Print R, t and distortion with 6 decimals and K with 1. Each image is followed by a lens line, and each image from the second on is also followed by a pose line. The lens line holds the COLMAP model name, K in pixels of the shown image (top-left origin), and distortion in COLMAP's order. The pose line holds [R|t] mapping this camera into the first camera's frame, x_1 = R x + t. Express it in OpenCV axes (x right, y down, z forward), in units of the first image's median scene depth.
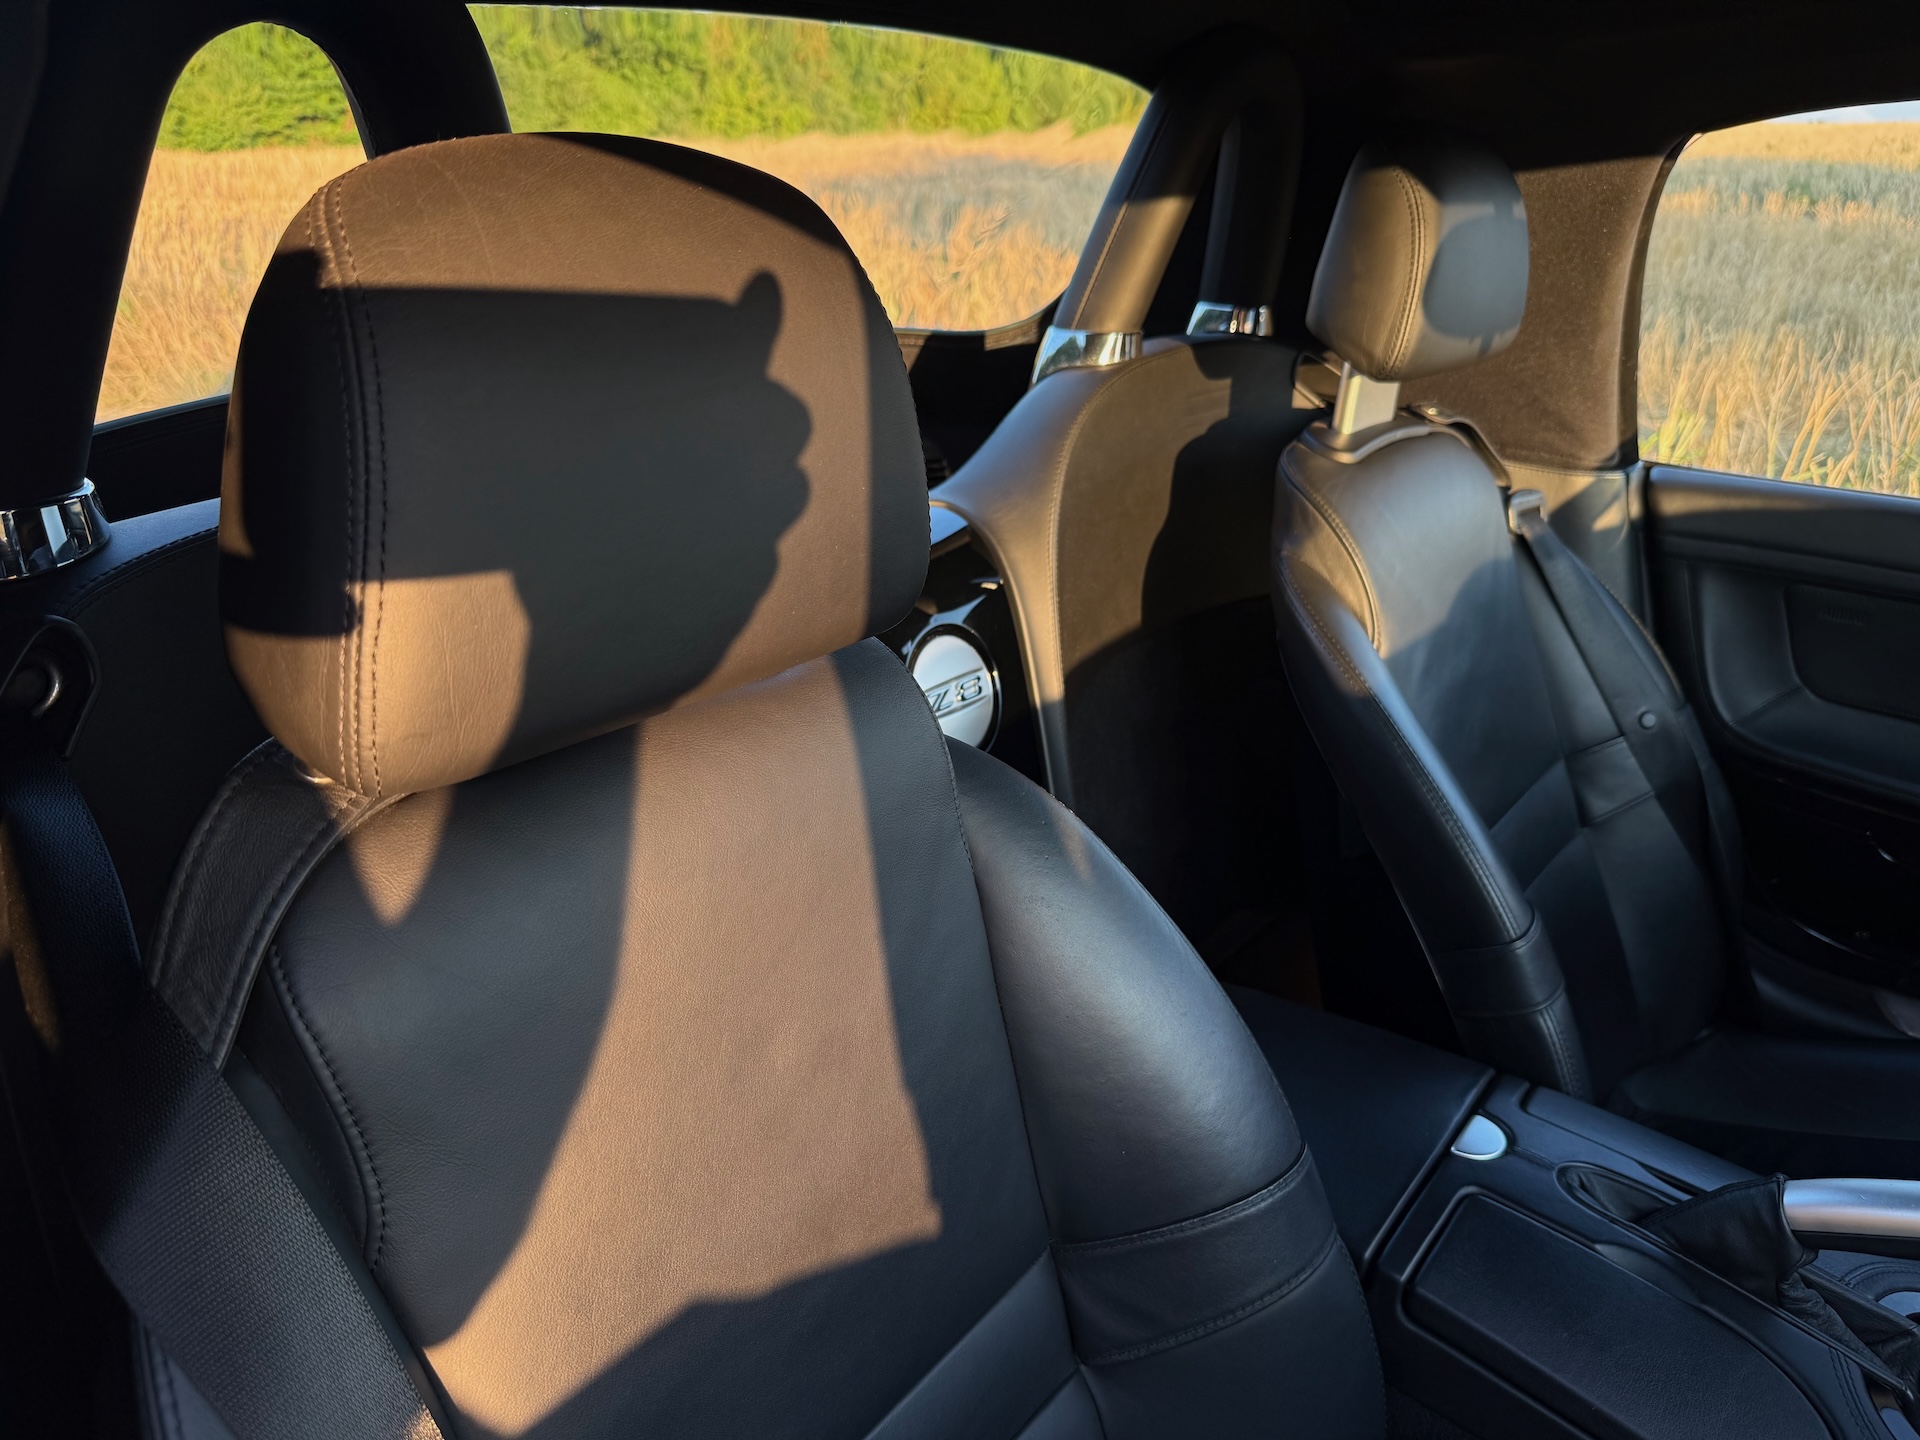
lens RADIAL K [[1372.6, 0, 960.0], [0, 1372.6, 720.0], [0, 0, 1]] dist [-0.003852, 0.000776]
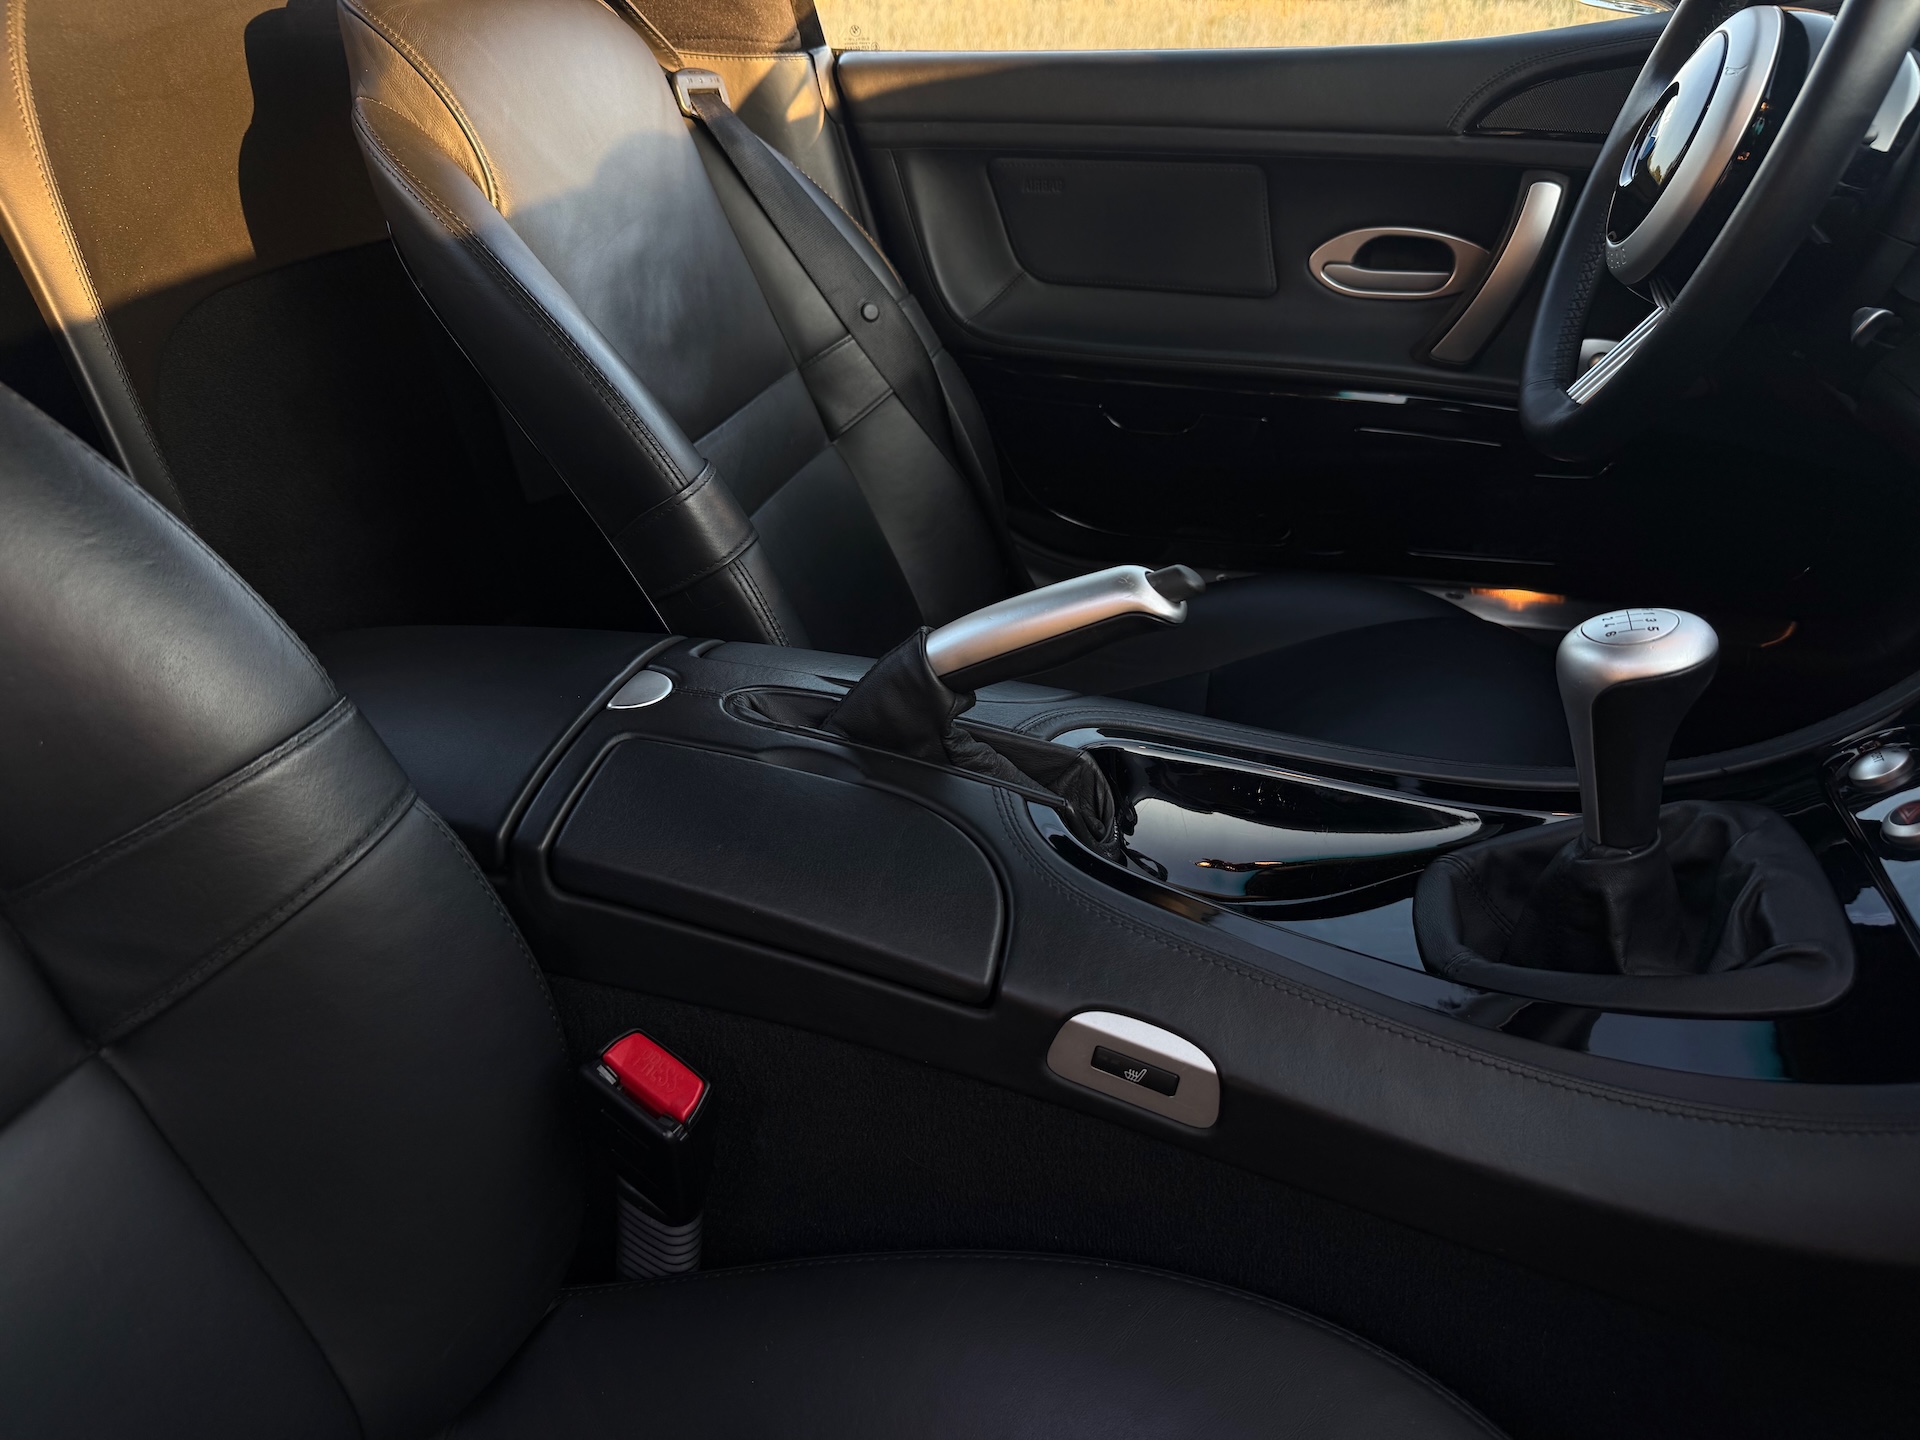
lens RADIAL K [[1356.2, 0, 960.0], [0, 1356.2, 720.0], [0, 0, 1]] dist [0.043027, -0.001230]
pose [[0.922526, -0.204460, 0.327325, 0.192353], [0.181624, 0.978349, 0.099230, 0.189585], [-0.340527, -0.032092, 0.939687, 0.089835]]
